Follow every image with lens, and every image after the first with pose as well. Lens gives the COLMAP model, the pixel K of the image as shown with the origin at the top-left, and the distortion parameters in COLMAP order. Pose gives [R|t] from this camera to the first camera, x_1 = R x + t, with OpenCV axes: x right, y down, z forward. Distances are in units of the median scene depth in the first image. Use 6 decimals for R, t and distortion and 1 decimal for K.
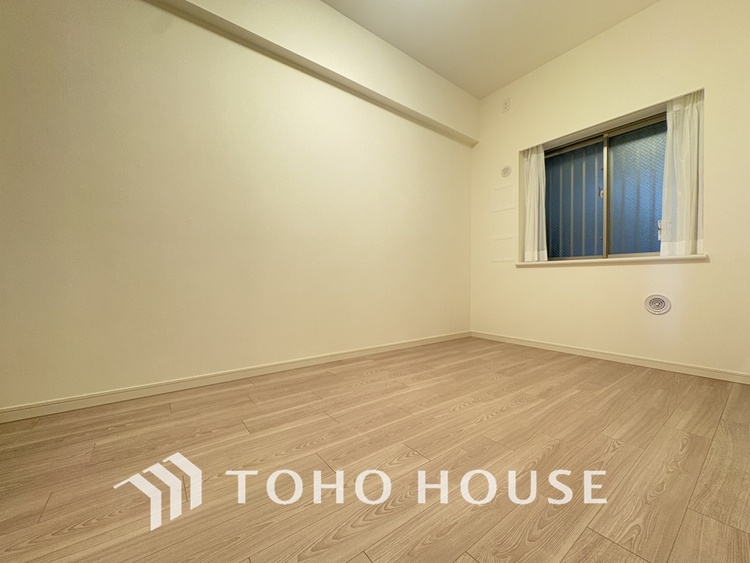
lens RADIAL K [[299.1, 0, 374.6], [0, 299.1, 280.2], [0, 0, 1]] dist [-0.001534, 0.000205]
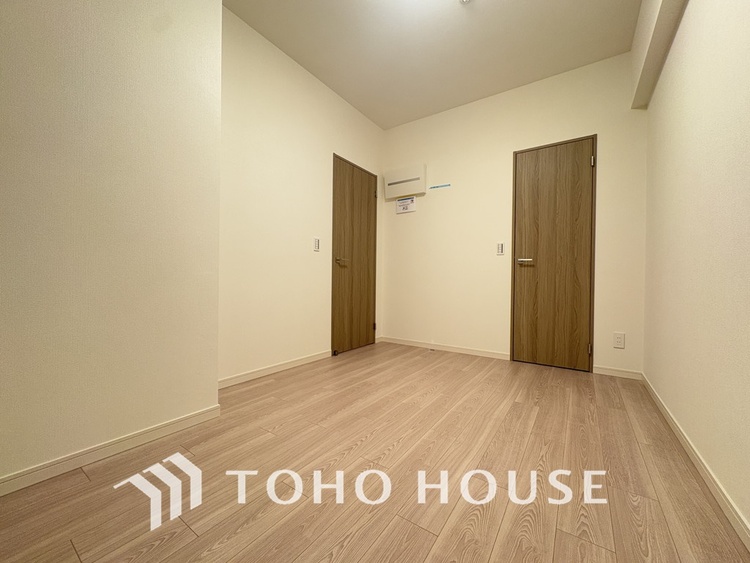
lens RADIAL K [[299.1, 0, 374.9], [0, 299.1, 282.2], [0, 0, 1]] dist [-0.001534, 0.000205]
pose [[-0.947927, -0.011399, -0.318285, 0.674687], [-0.014153, 0.999880, 0.006341, -0.091041], [0.318174, 0.010515, -0.947974, 1.953156]]
